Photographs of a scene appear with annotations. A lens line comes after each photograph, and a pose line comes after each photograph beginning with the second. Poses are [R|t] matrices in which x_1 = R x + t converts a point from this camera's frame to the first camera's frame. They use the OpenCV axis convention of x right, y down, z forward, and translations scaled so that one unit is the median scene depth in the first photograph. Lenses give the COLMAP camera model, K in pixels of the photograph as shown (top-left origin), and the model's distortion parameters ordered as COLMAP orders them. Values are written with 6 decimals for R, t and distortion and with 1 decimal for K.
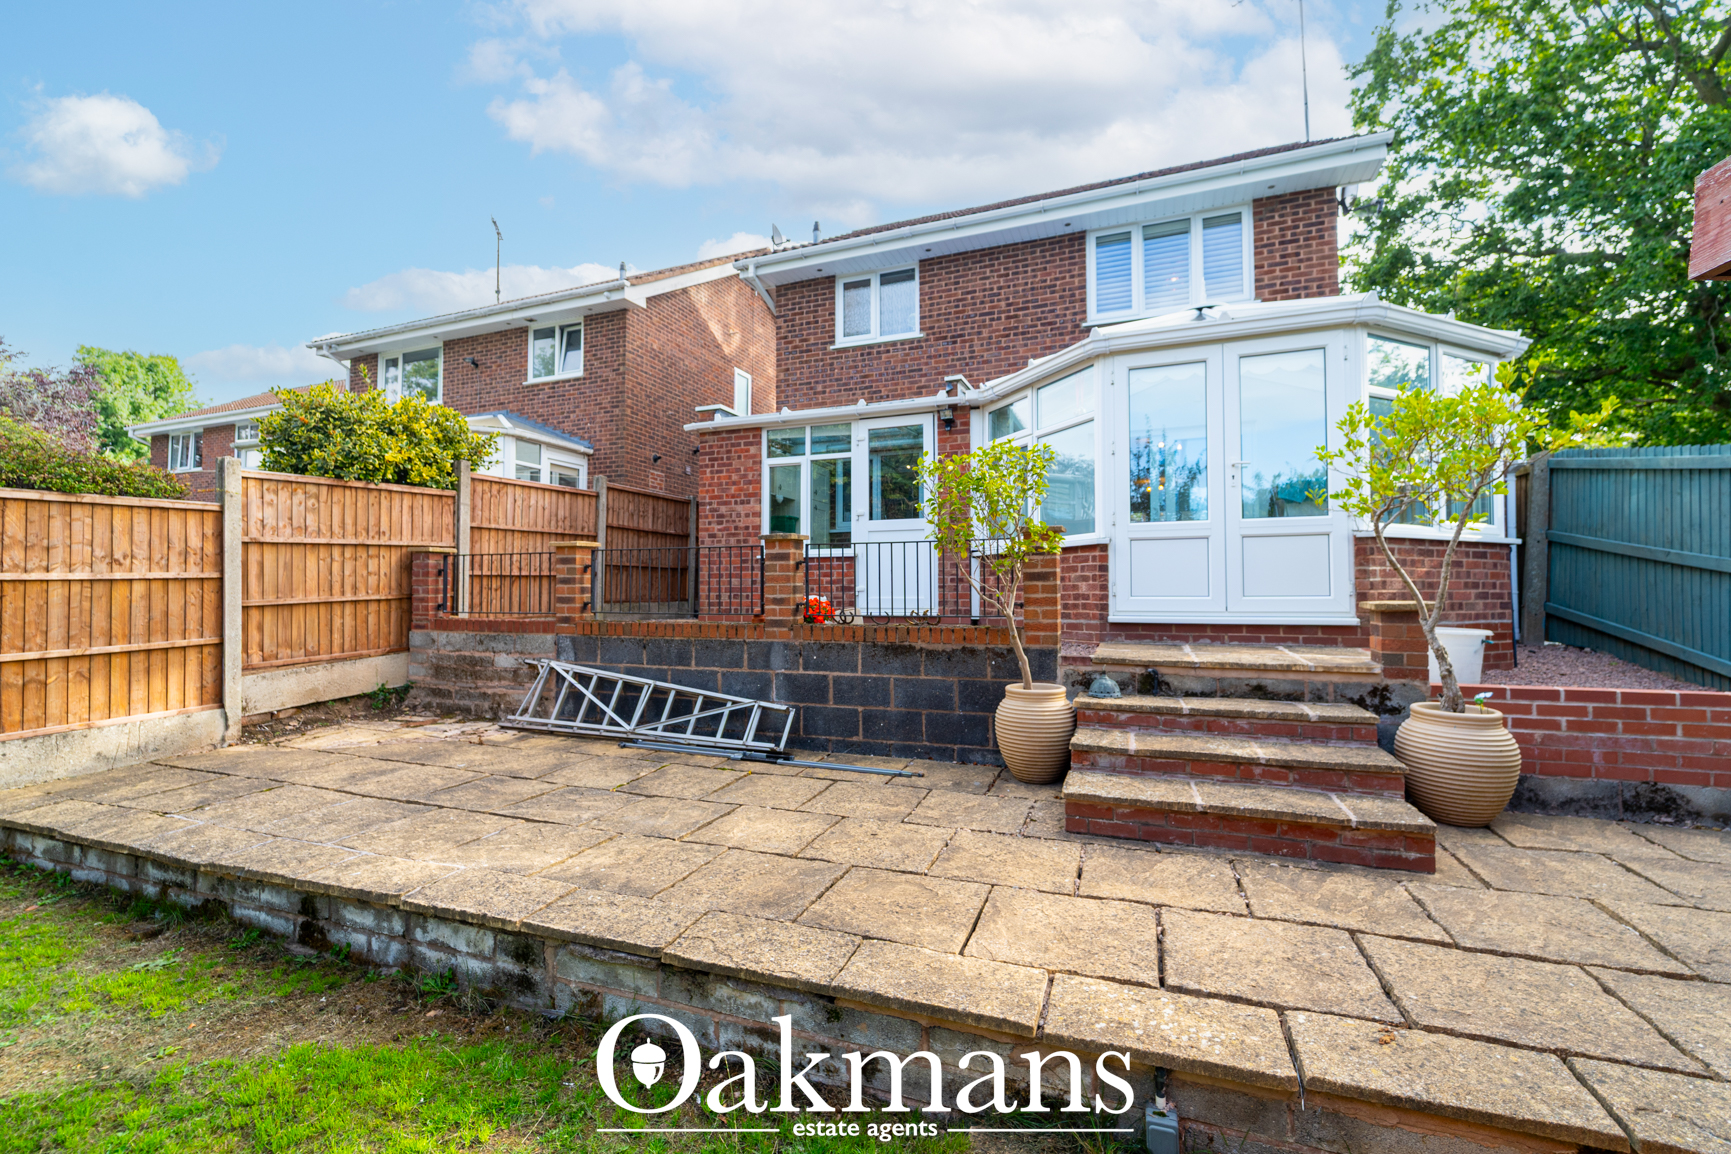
lens RADIAL K [[722.6, 0, 873.5], [0, 722.6, 567.1], [0, 0, 1]] dist [-0.002261, -0.000381]
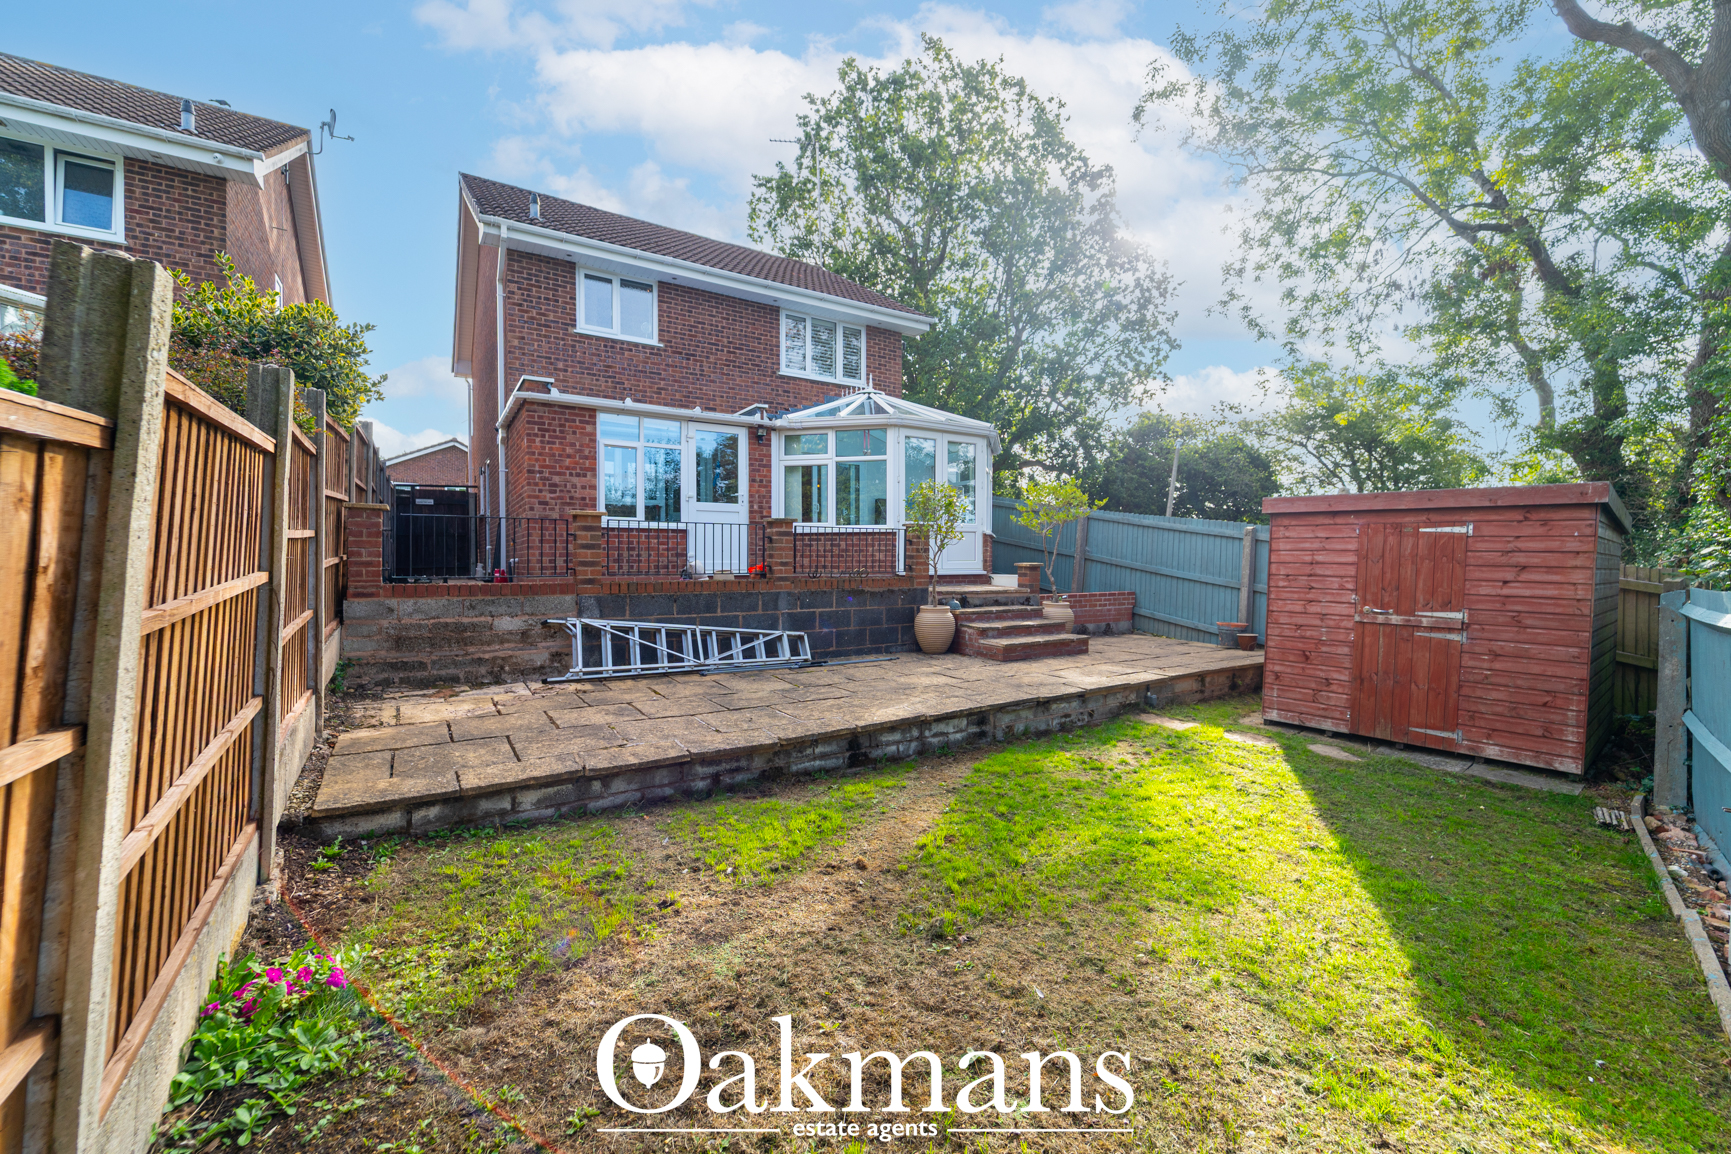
lens RADIAL K [[707.4, 0, 865.5], [0, 707.4, 577.0], [0, 0, 1]] dist [-0.000113, -0.000656]
pose [[0.588169, -0.016260, 0.808574, -0.876971], [-0.032915, 0.998488, 0.044022, 0.003459], [-0.808068, -0.052506, 0.586745, 0.013403]]
